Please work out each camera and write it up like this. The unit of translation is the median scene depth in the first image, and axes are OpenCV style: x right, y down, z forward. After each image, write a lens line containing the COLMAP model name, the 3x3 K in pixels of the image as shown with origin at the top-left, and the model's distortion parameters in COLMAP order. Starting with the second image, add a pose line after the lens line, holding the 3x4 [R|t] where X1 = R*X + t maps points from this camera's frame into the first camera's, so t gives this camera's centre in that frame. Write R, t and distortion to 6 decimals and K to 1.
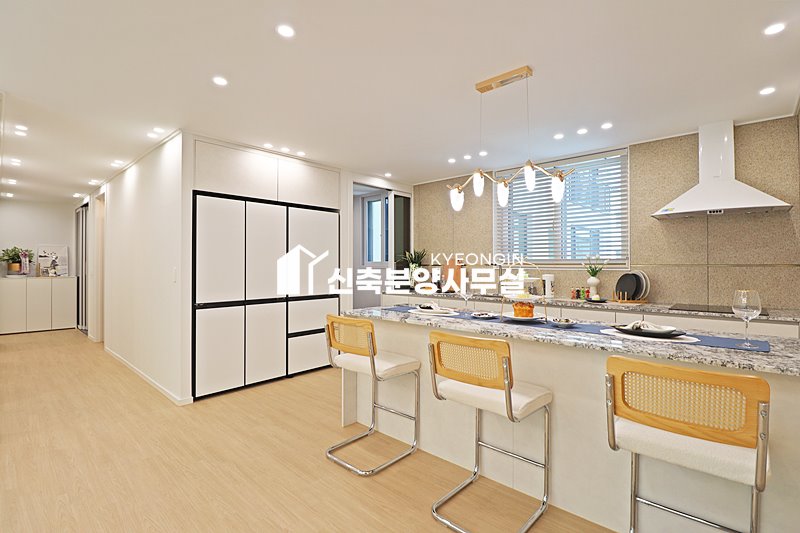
lens RADIAL K [[376.0, 0, 404.9], [0, 376.0, 261.5], [0, 0, 1]] dist [-0.014356, -0.005541]
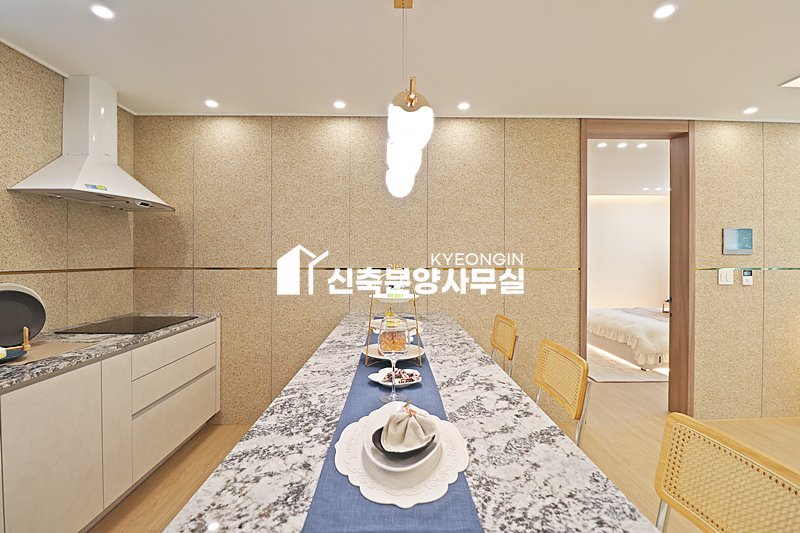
lens RADIAL K [[369.4, 0, 404.5], [0, 369.4, 258.7], [0, 0, 1]] dist [0.000107, -0.014096]
pose [[-0.690849, 0.000716, 0.722999, -0.108981], [-0.004894, 0.999972, -0.005667, -0.010808], [-0.722983, -0.007454, -0.690826, 0.900066]]
